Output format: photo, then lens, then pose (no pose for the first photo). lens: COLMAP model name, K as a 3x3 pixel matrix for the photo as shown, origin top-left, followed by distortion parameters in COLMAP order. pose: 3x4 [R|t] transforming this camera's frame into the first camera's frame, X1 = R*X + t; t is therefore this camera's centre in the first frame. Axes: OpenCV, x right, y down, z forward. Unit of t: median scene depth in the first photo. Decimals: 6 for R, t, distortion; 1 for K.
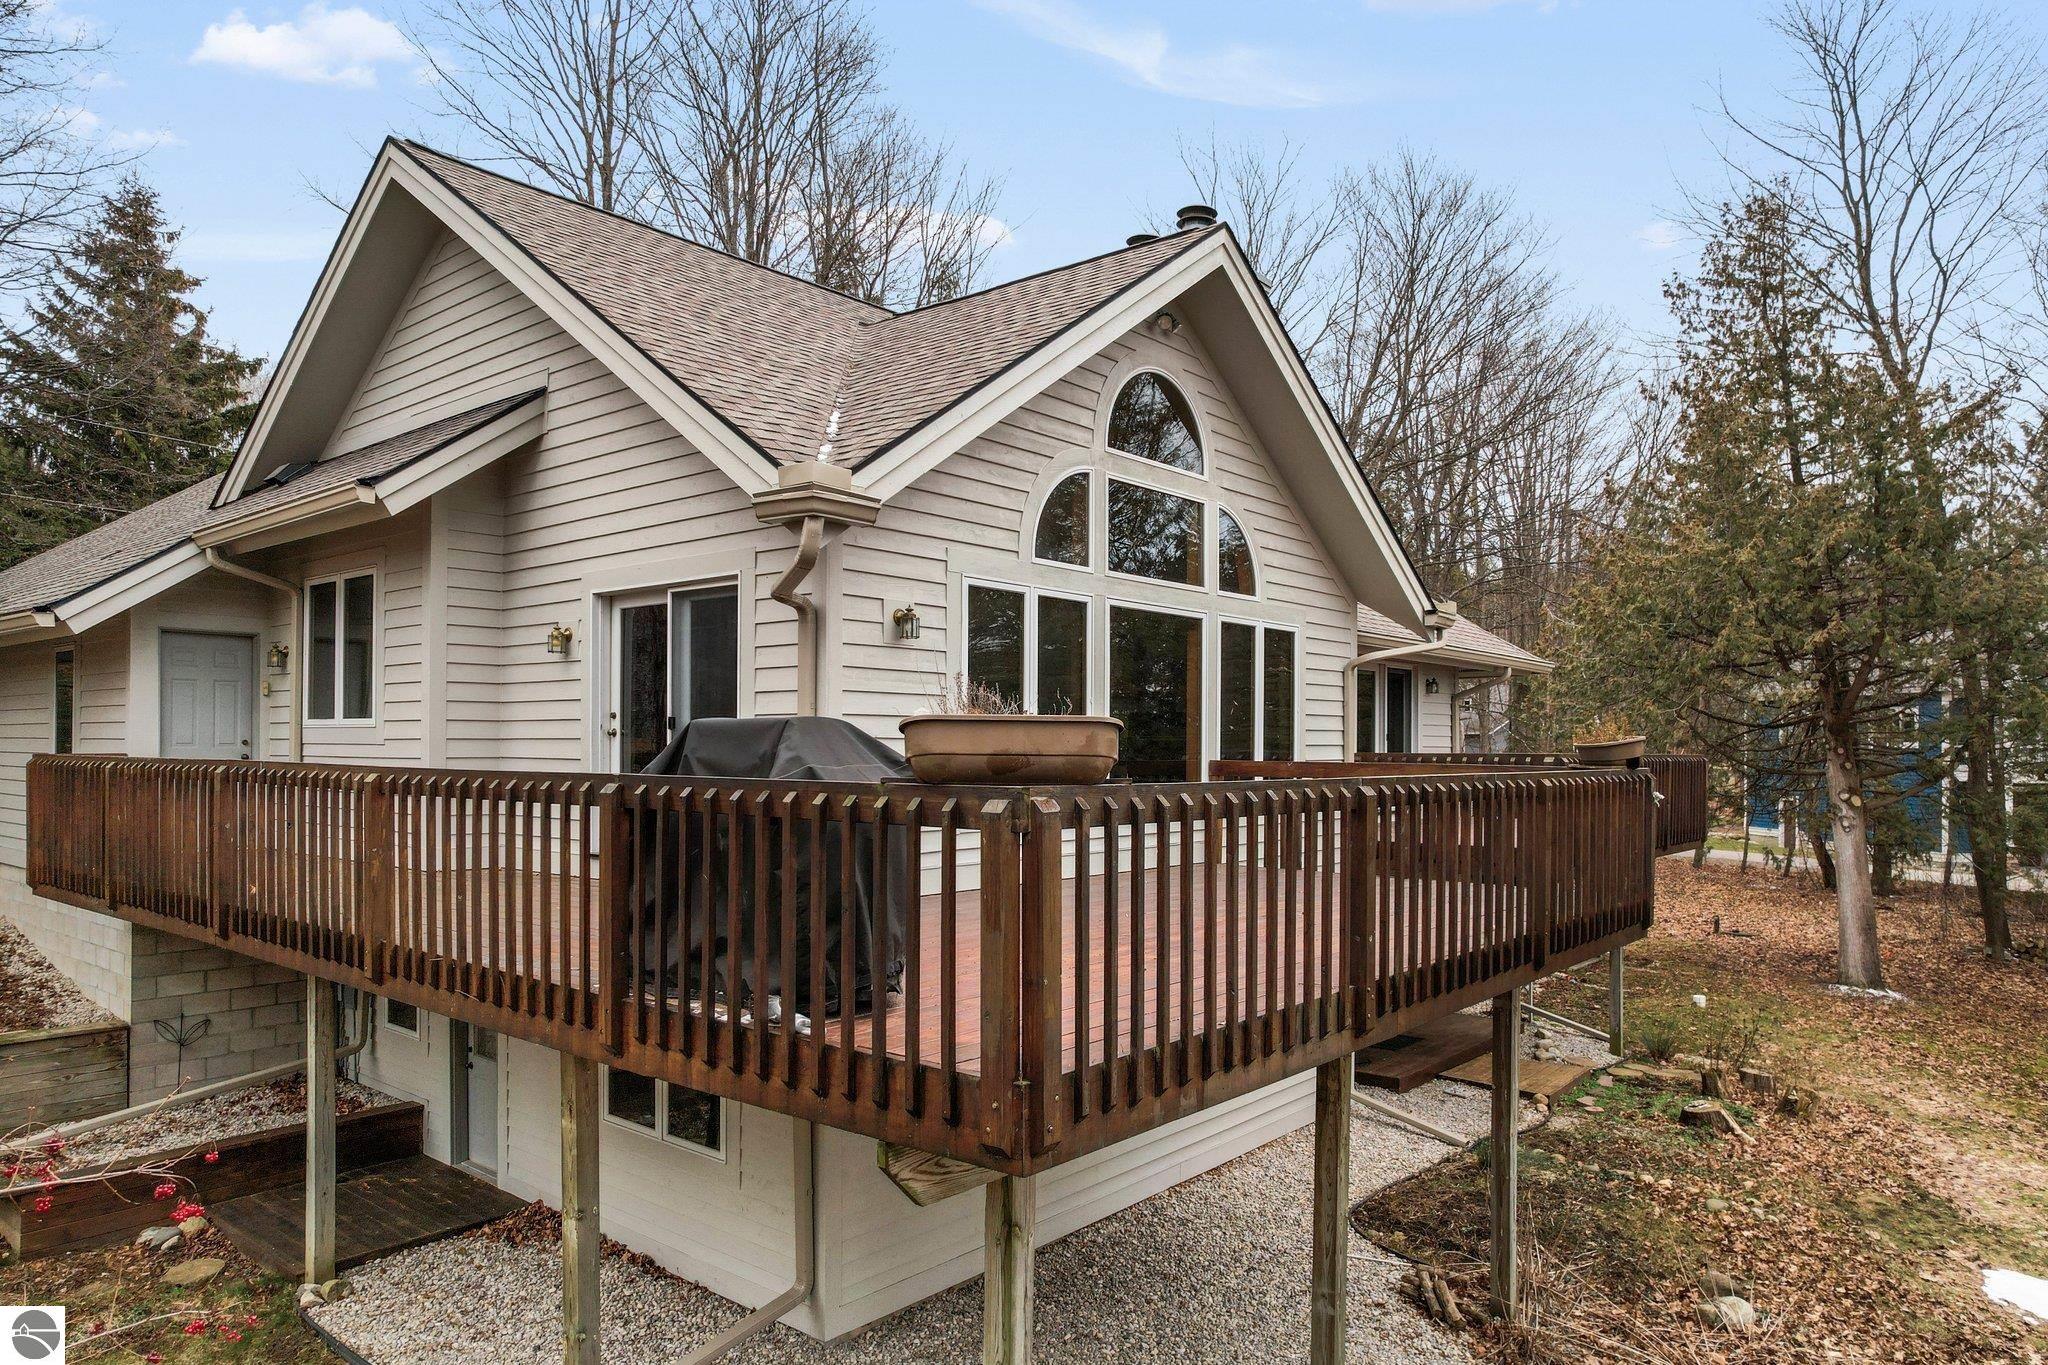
lens RADIAL K [[1324.6, 0, 1027.5], [0, 1324.6, 732.2], [0, 0, 1]] dist [-0.038008, 0.000131]
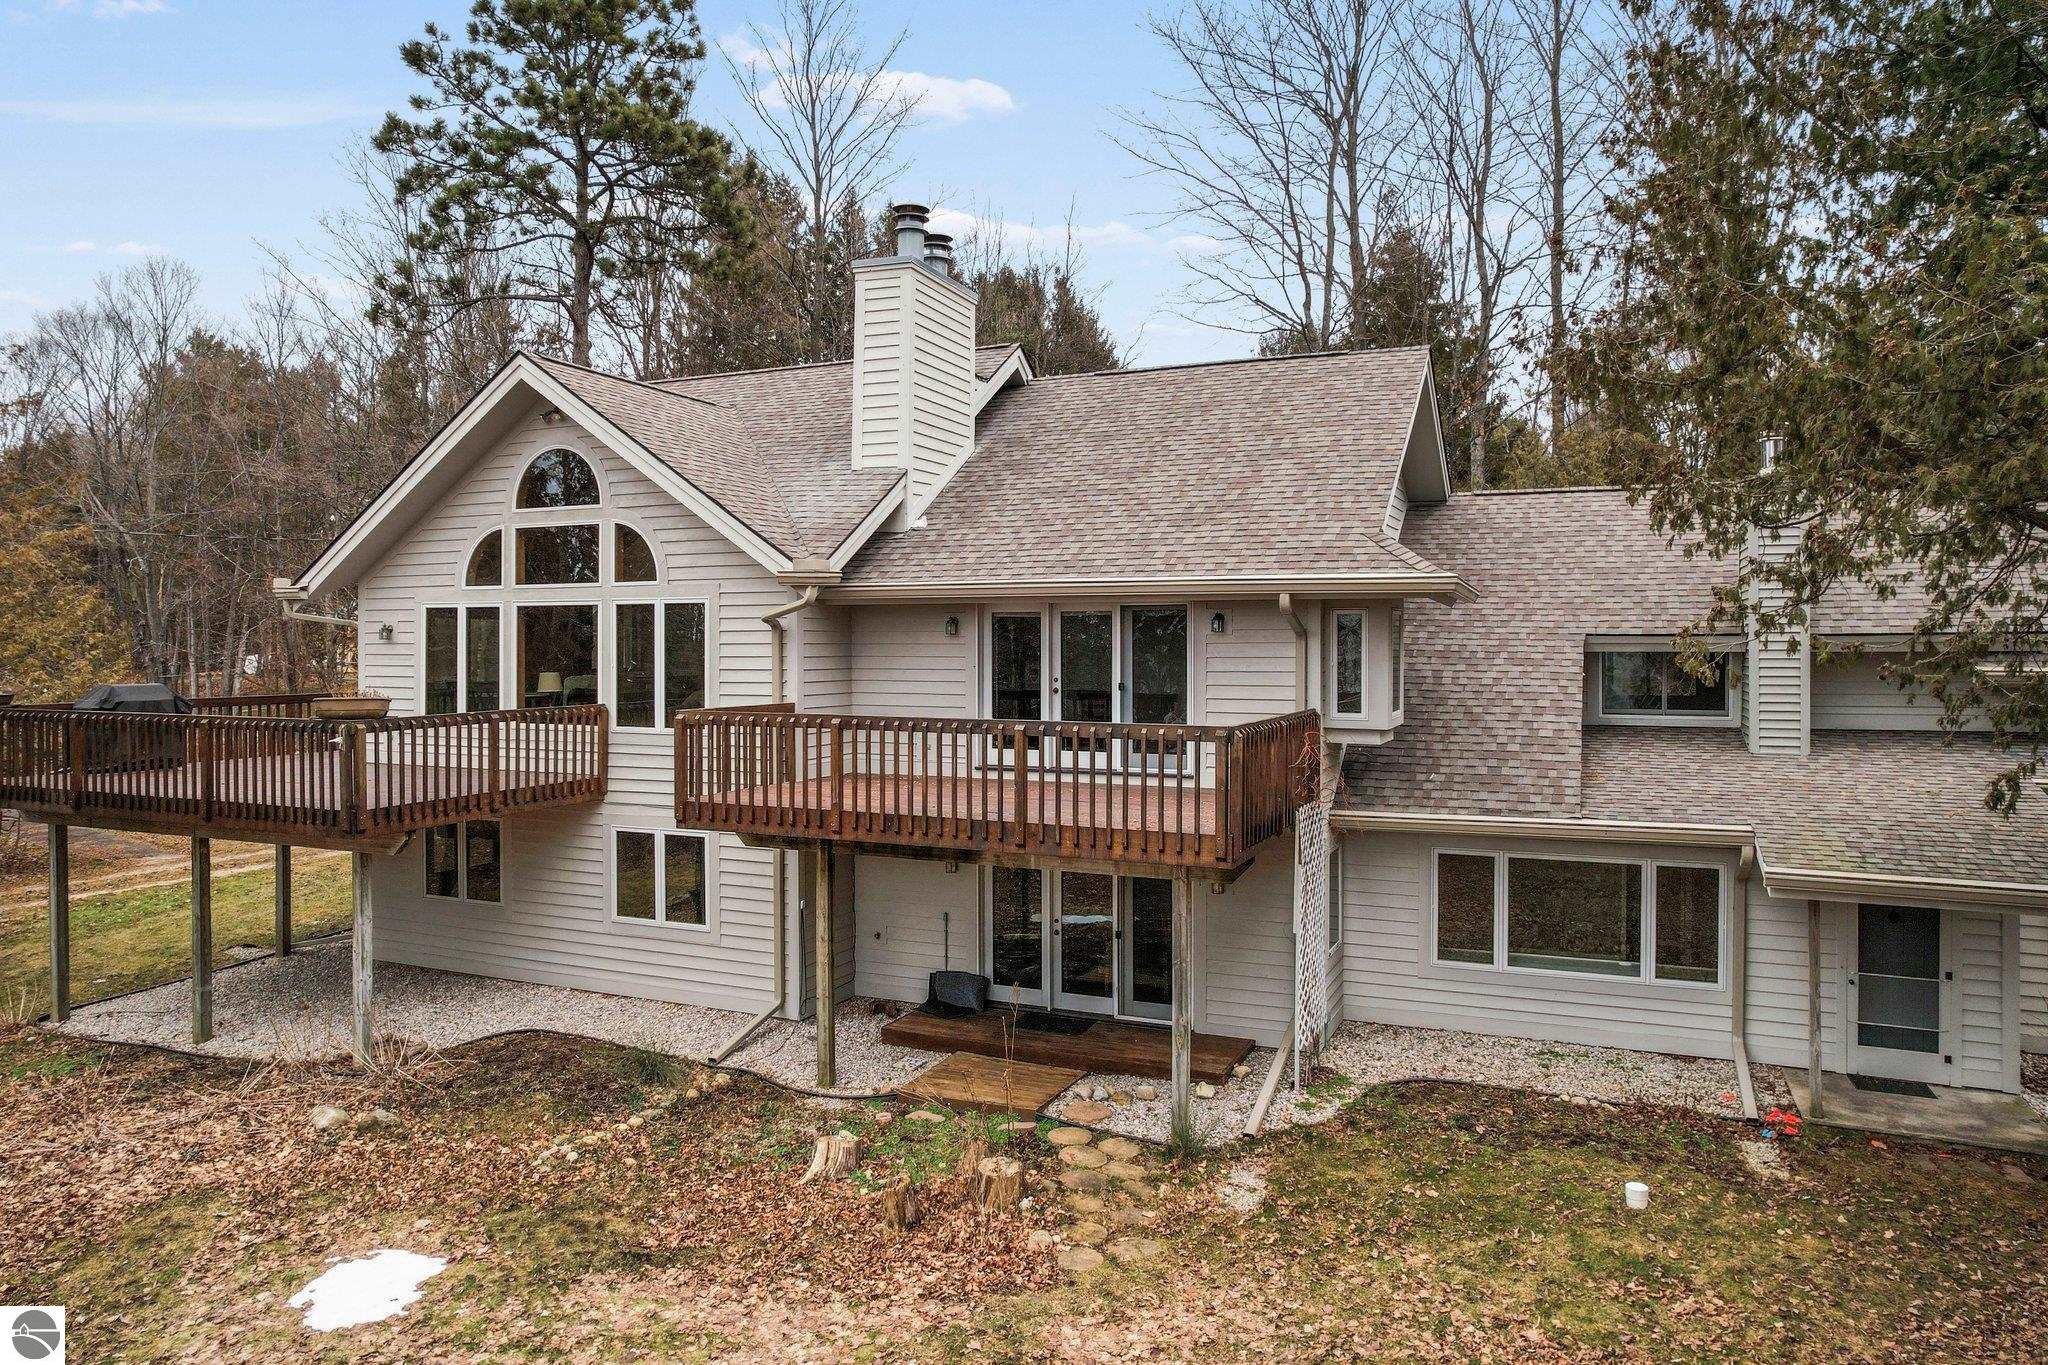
lens RADIAL K [[1331.7, 0, 1041.5], [0, 1331.7, 644.8], [0, 0, 1]] dist [-0.064685, 0.054929]
pose [[0.275257, 0.001701, -0.961369, 1.329584], [0.014670, 0.999875, 0.005969, -0.035848], [0.961259, -0.015746, 0.275197, 0.865640]]
